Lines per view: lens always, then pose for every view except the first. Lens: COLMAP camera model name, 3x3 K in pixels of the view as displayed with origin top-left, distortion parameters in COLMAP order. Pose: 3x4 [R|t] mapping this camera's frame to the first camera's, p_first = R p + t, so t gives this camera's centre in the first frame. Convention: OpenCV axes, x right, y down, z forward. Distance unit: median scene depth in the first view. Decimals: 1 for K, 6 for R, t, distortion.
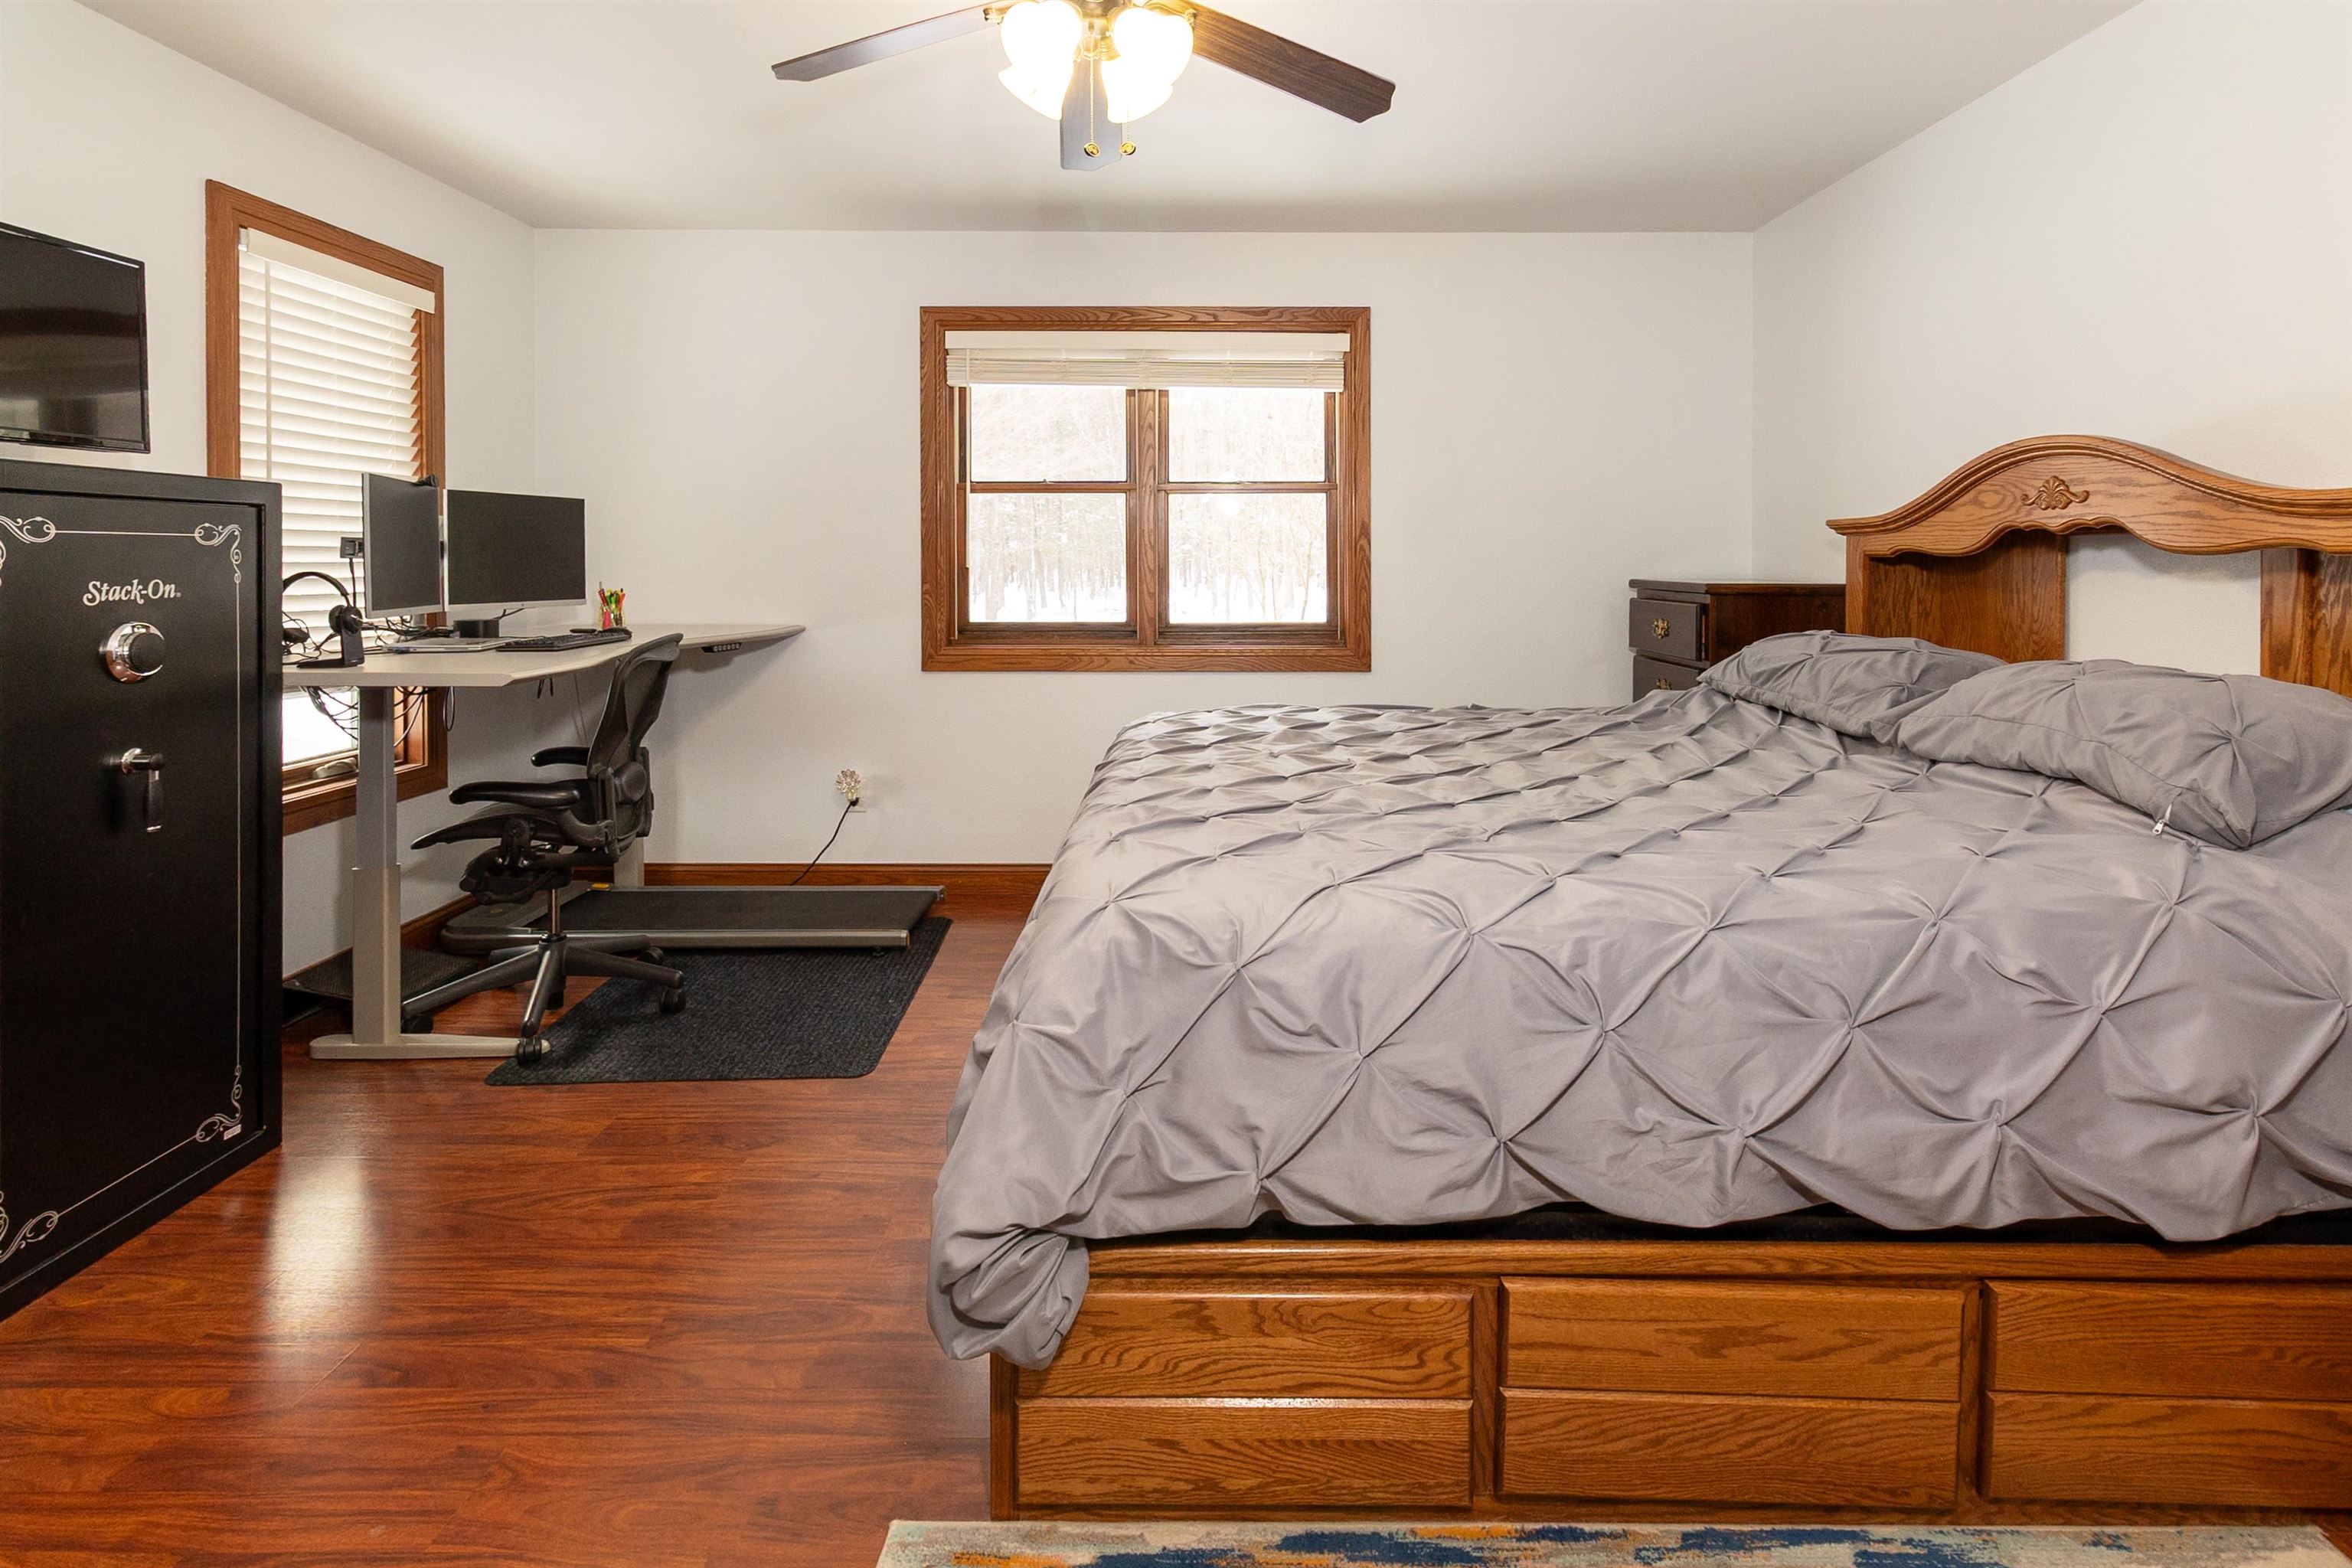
lens RADIAL K [[1128.8, 0, 1161.6], [0, 1128.8, 570.9], [0, 0, 1]] dist [0.003814, -0.000425]
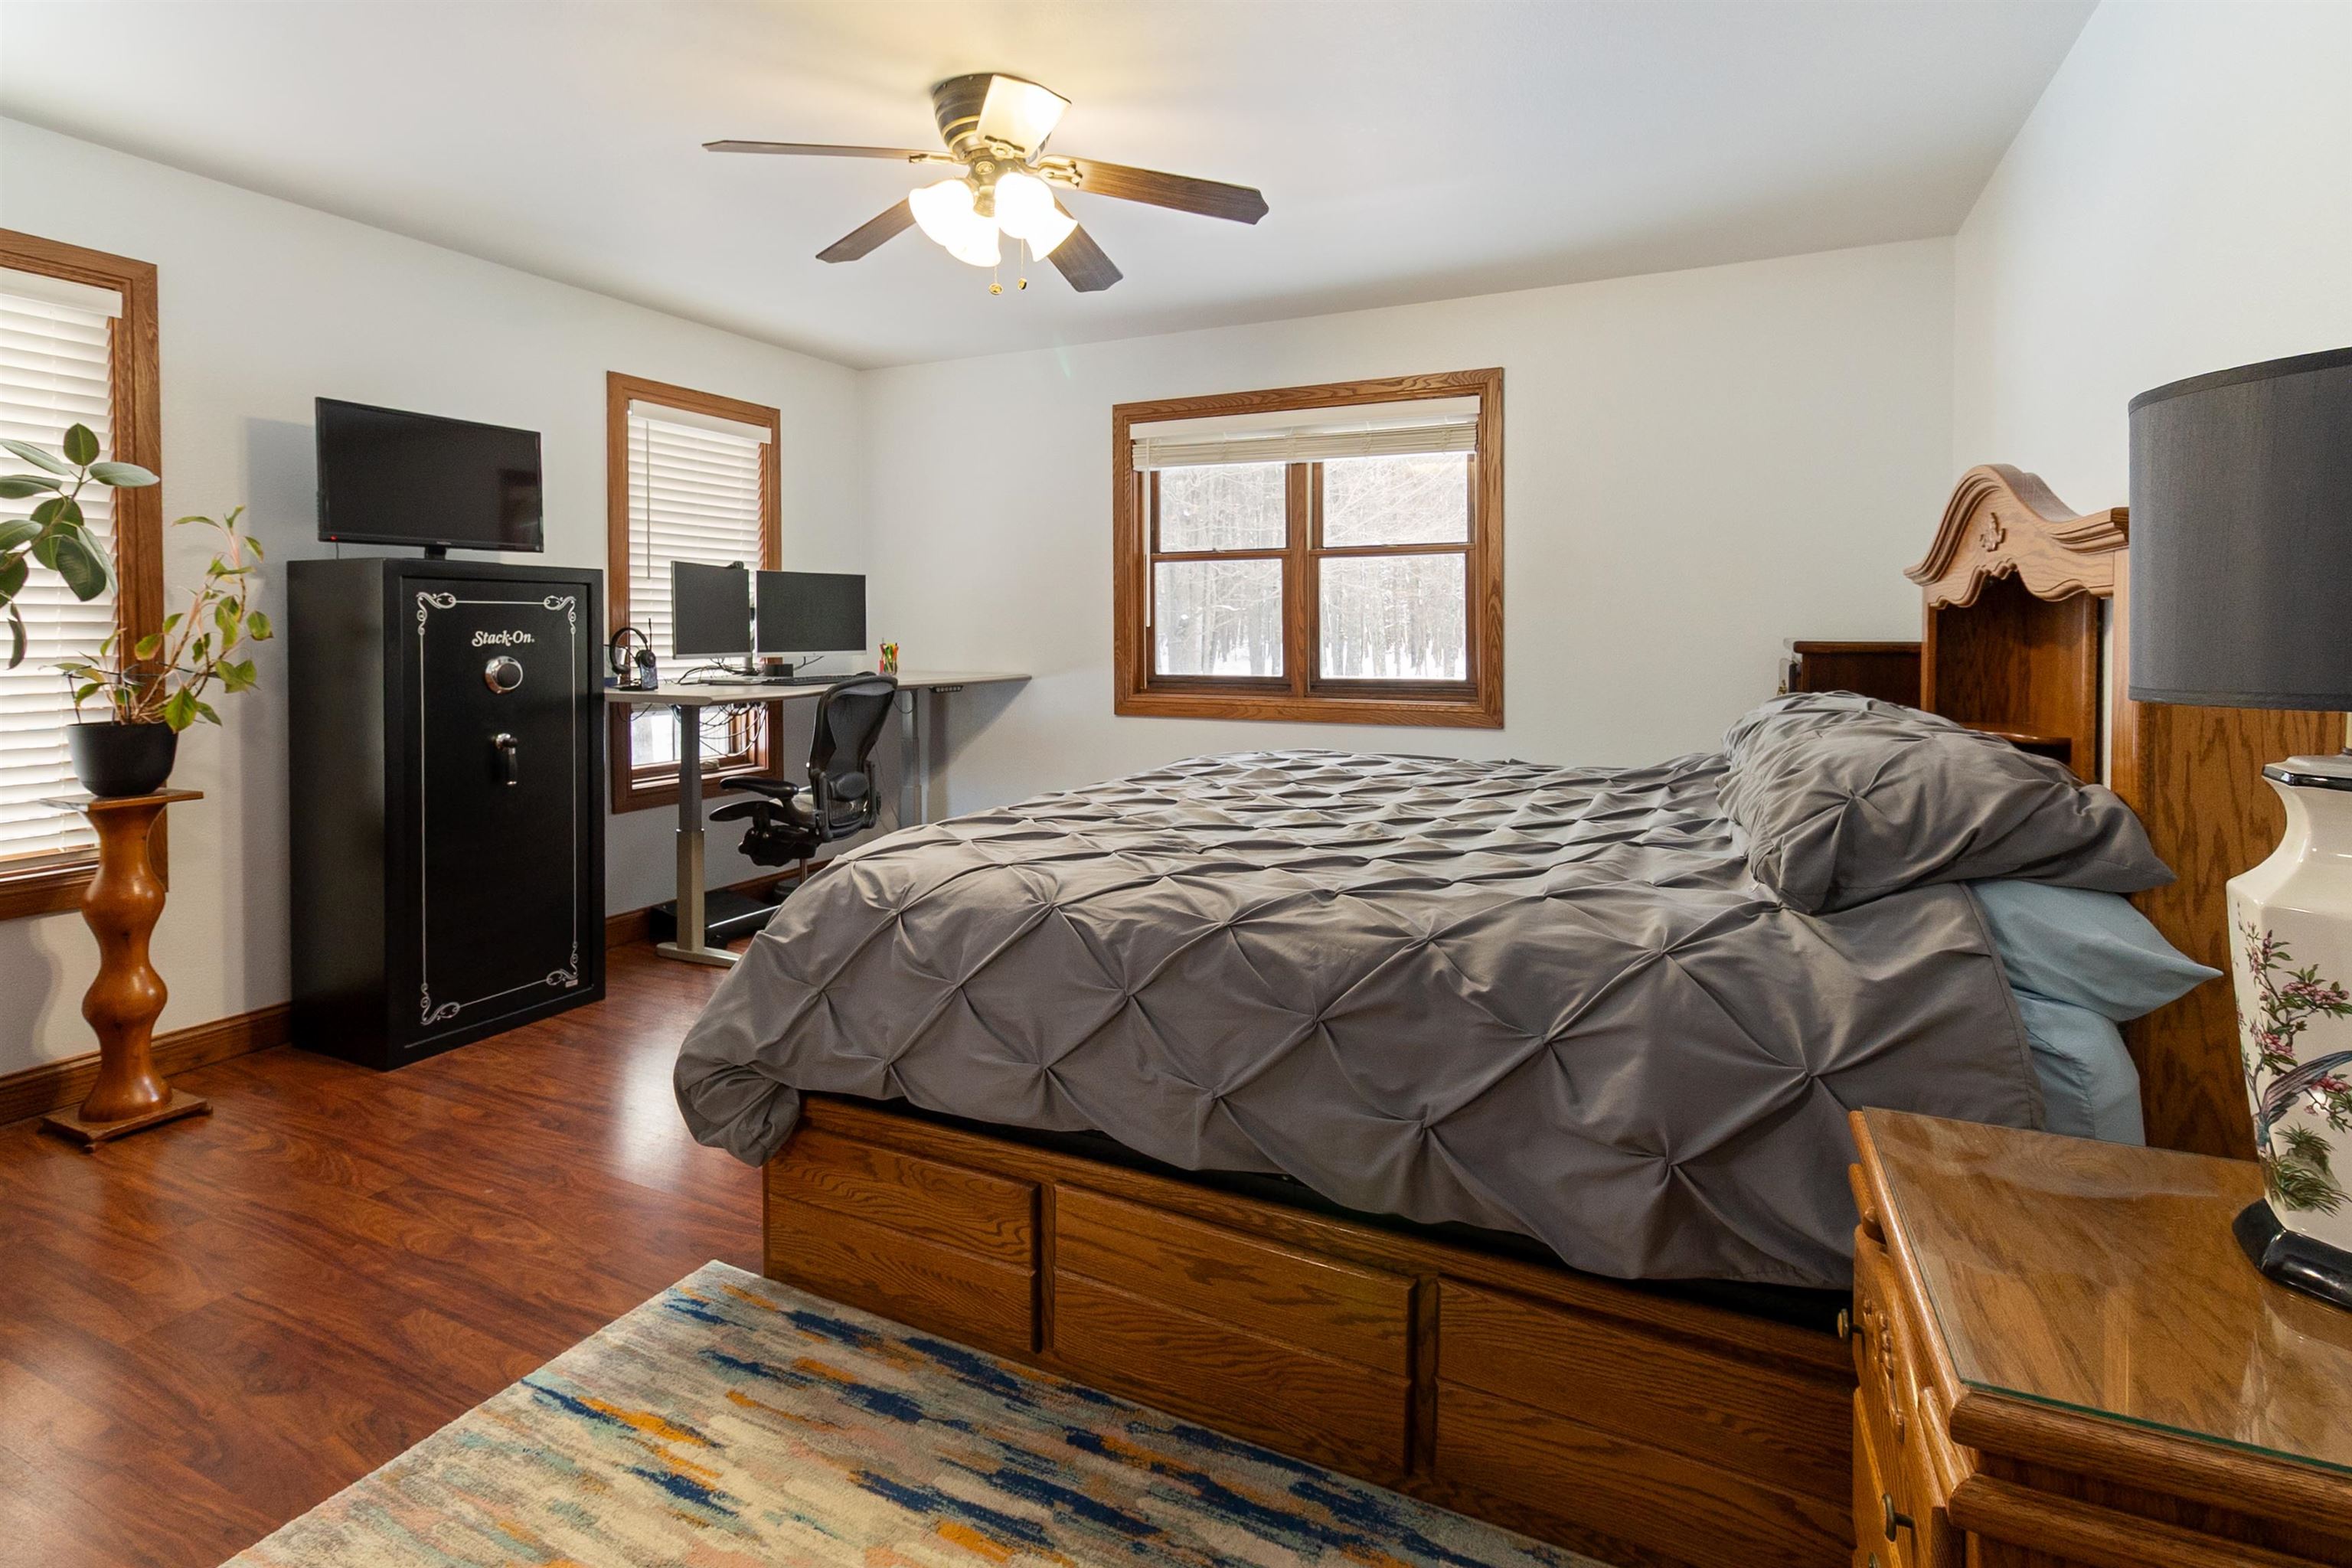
lens RADIAL K [[1128.8, 0, 1202.9], [0, 1128.8, 640.9], [0, 0, 1]] dist [0.003814, -0.000425]
pose [[0.904469, 0.003907, -0.426521, 0.530748], [-0.002755, 0.999991, 0.003317, 0.010645], [0.426530, -0.001825, 0.904472, -0.036332]]
